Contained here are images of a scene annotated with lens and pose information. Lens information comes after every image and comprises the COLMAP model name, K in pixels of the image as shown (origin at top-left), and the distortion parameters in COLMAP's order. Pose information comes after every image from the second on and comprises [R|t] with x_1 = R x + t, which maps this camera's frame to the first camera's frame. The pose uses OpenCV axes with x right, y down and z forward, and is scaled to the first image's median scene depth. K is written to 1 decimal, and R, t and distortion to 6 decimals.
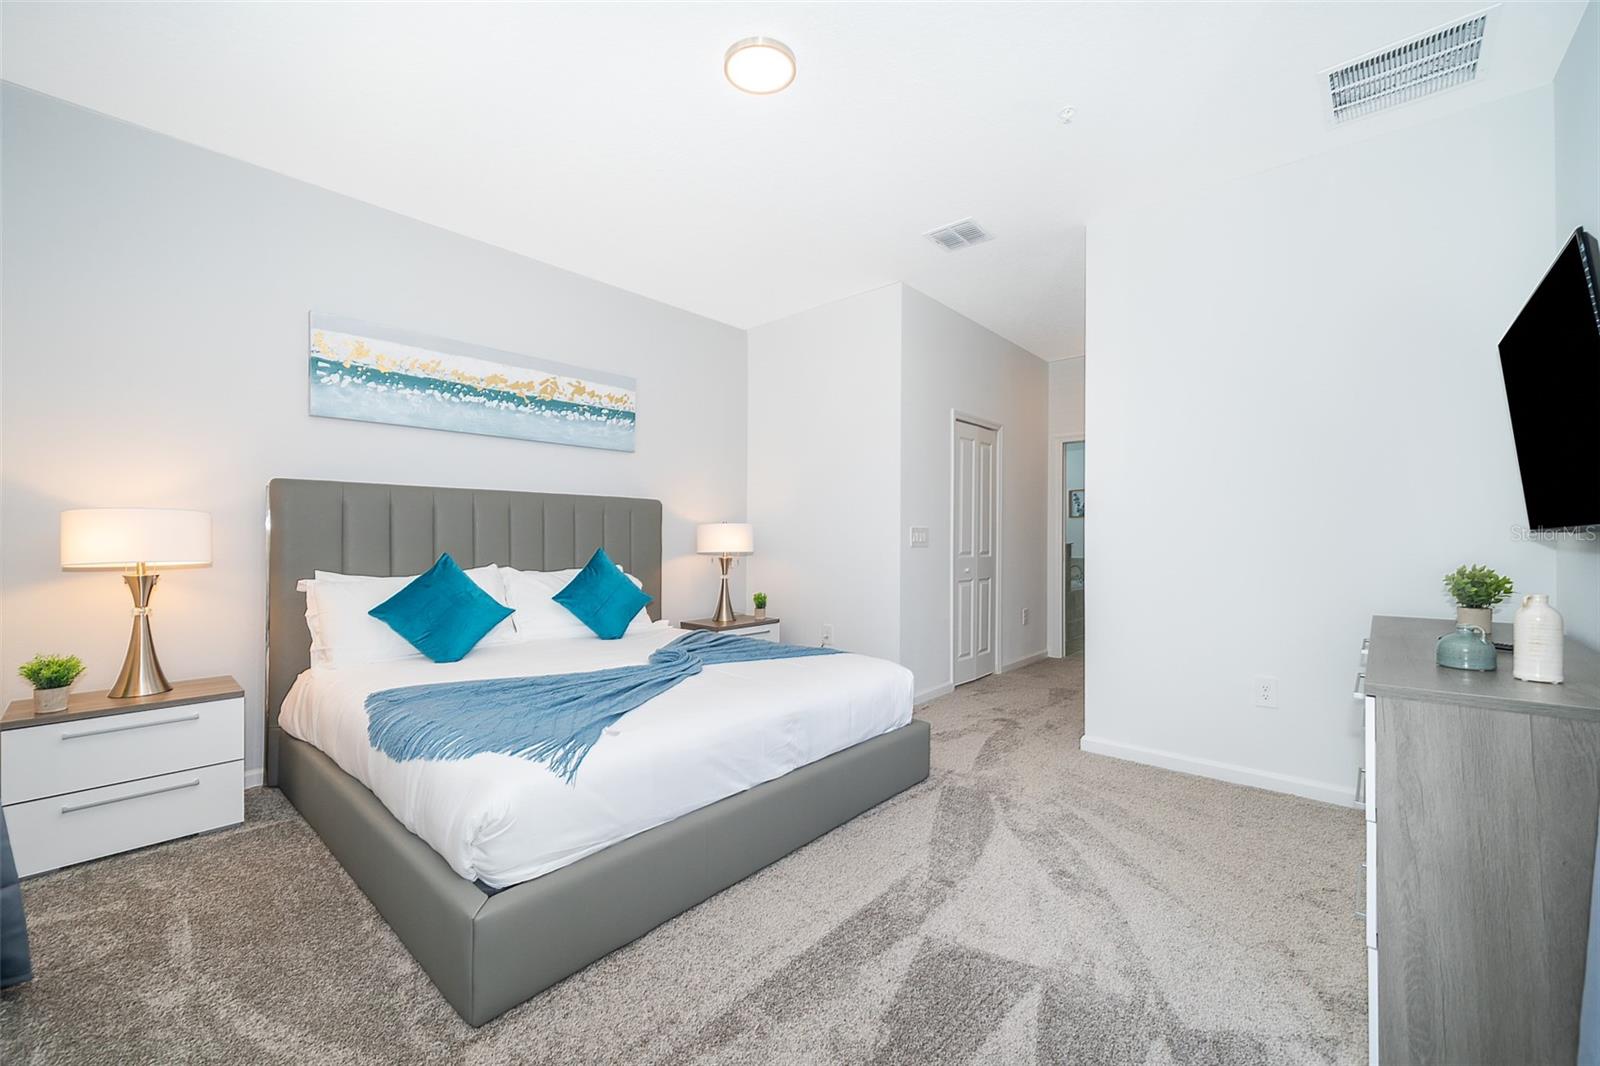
lens RADIAL K [[648.0, 0, 798.5], [0, 648.0, 536.1], [0, 0, 1]] dist [-0.000241, -0.001290]
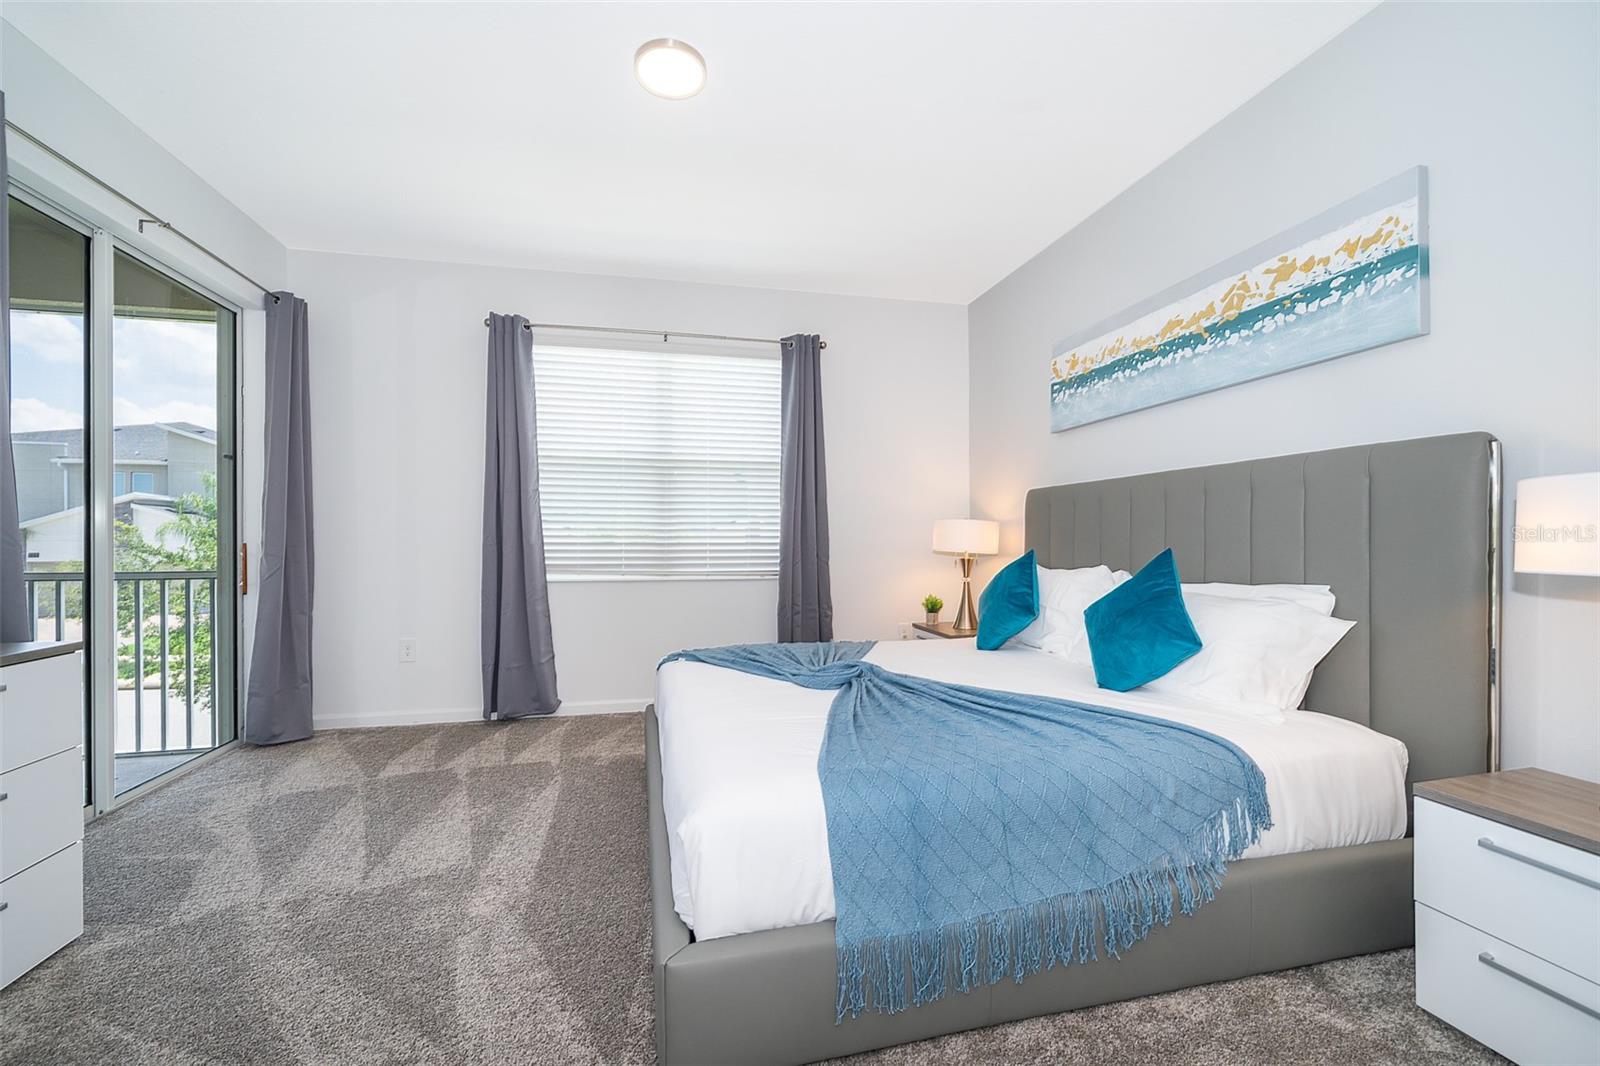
lens RADIAL K [[648.0, 0, 800.6], [0, 648.0, 542.4], [0, 0, 1]] dist [-0.000241, -0.001290]
pose [[-0.572632, 0.002744, -0.819808, 0.409662], [0.004905, 0.999988, -0.000079, 0.011109], [0.819798, -0.004067, -0.572639, 1.076693]]
